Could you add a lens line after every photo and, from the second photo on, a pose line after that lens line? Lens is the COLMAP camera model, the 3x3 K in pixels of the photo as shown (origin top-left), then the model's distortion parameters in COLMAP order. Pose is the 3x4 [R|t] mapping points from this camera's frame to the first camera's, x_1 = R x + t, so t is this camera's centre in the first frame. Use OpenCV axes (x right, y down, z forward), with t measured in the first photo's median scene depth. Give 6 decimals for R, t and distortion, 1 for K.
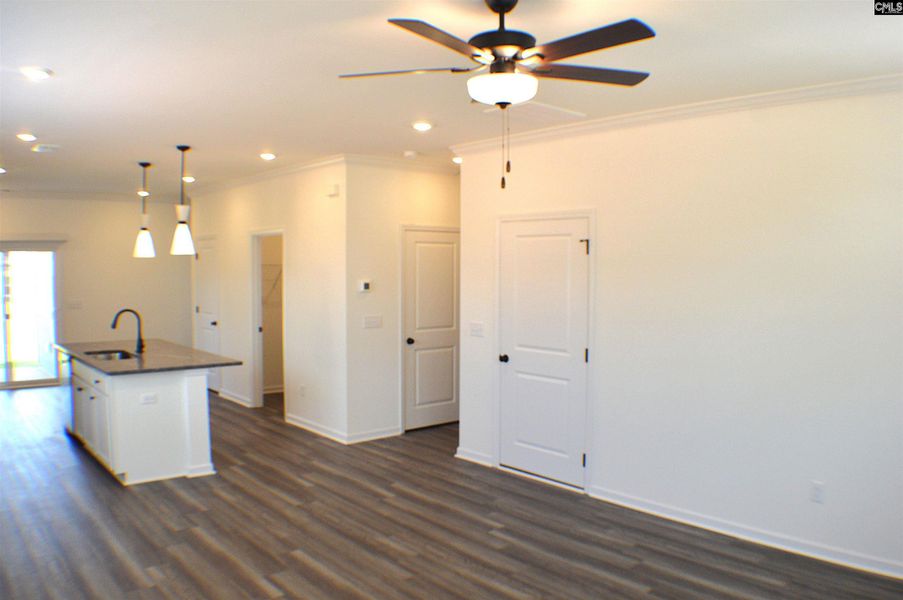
lens RADIAL K [[708.2, 0, 451.5], [0, 708.2, 300.0], [0, 0, 1]] dist [-0.204546, 0.043136]
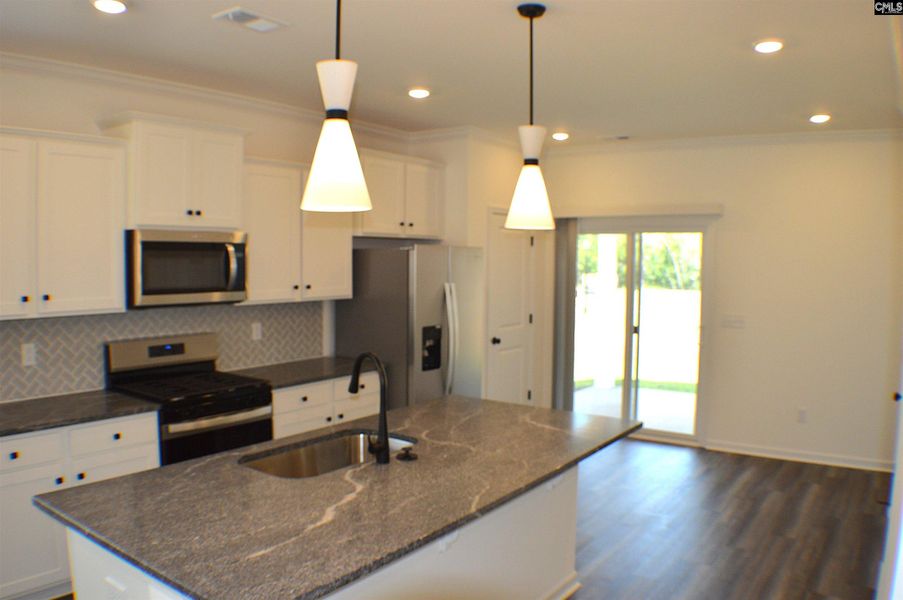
lens RADIAL K [[708.2, 0, 451.5], [0, 708.2, 300.0], [0, 0, 1]] dist [-0.204546, 0.043136]
pose [[0.243655, 0.058547, -0.968093, -0.063961], [-0.054748, 0.997415, 0.046541, -0.055343], [0.968316, 0.041661, 0.246230, 1.250365]]
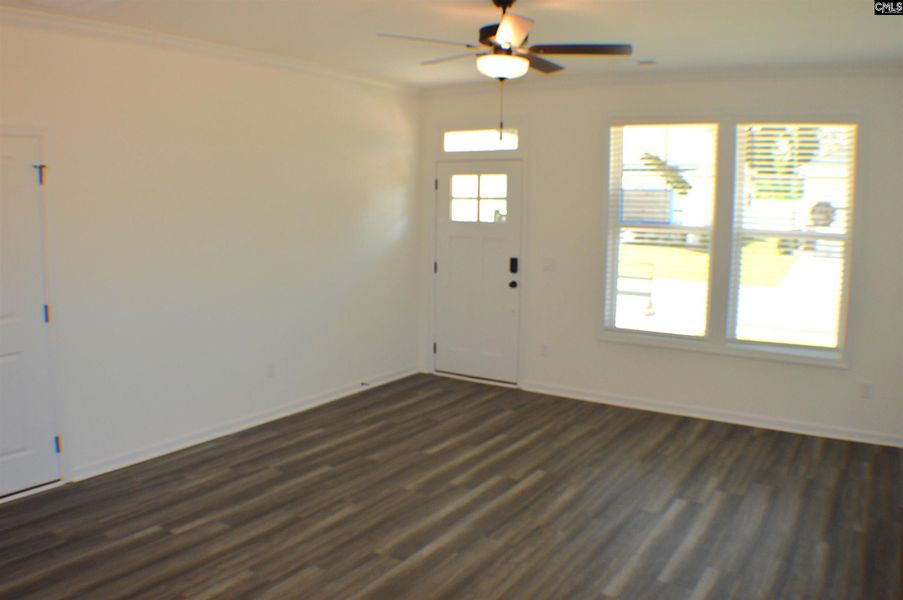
lens RADIAL K [[708.2, 0, 451.5], [0, 708.2, 300.0], [0, 0, 1]] dist [-0.204546, 0.043136]
pose [[-0.282616, -0.138568, 0.949172, -0.700845], [0.031769, 0.987616, 0.153639, -0.038292], [-0.958707, 0.073575, -0.274714, 0.849467]]
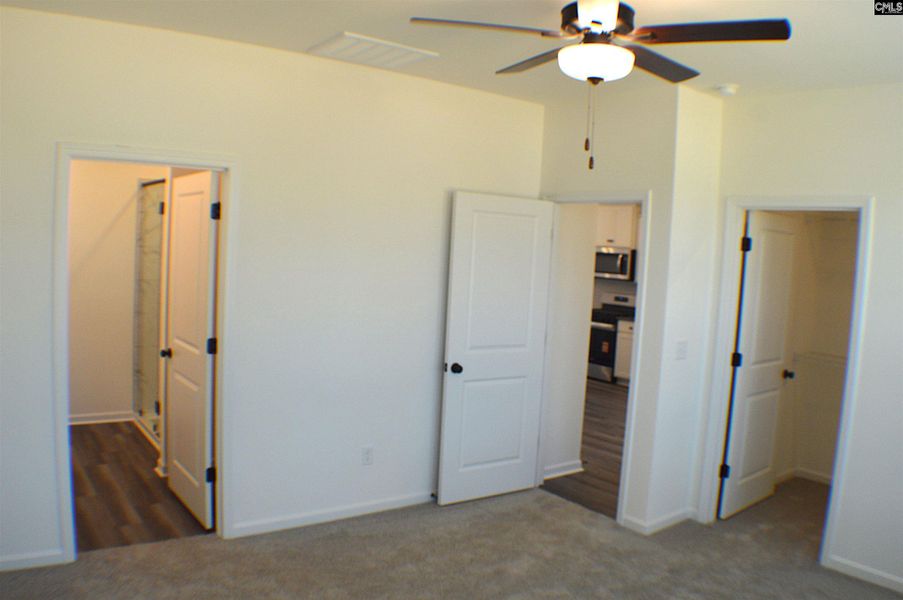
lens RADIAL K [[708.2, 0, 451.5], [0, 708.2, 300.0], [0, 0, 1]] dist [-0.204546, 0.043136]
pose [[-0.995688, -0.061442, 0.069498, -0.647567], [-0.053135, 0.991870, 0.115628, -0.147305], [-0.076038, 0.111437, -0.990858, 3.282737]]
